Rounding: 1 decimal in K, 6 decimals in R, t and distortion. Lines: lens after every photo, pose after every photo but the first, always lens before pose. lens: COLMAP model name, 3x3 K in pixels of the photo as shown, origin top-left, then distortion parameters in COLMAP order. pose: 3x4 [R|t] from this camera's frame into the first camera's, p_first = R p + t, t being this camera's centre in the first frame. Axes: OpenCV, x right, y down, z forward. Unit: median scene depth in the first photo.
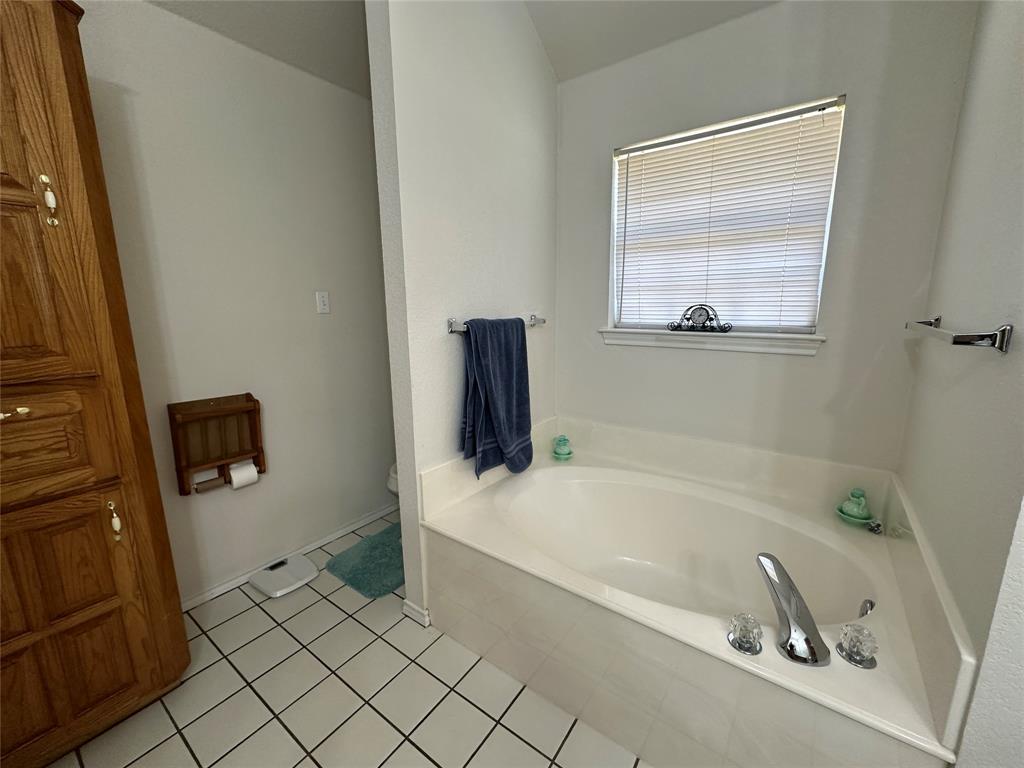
lens RADIAL K [[411.8, 0, 514.2], [0, 411.8, 384.2], [0, 0, 1]] dist [0.000164, -0.000469]
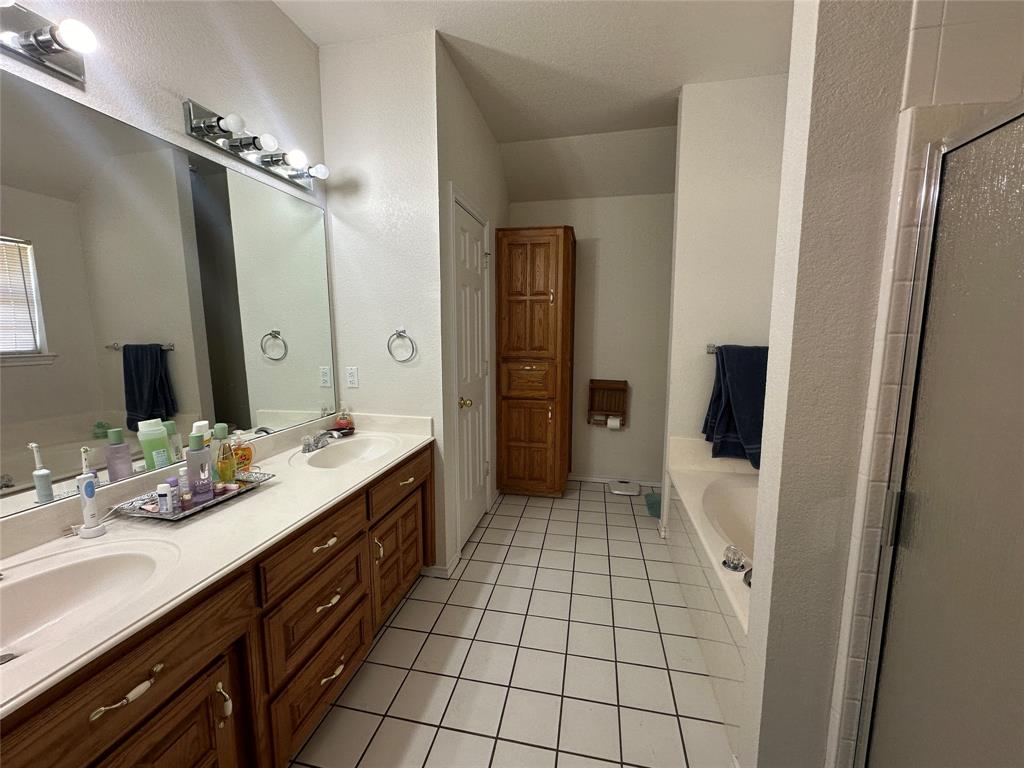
lens RADIAL K [[411.8, 0, 509.9], [0, 411.8, 385.1], [0, 0, 1]] dist [0.000164, -0.000469]
pose [[0.411129, 0.127794, -0.902575, 0.911248], [-0.176208, 0.982592, 0.058859, 0.028738], [0.894385, 0.134843, 0.426490, -0.269457]]
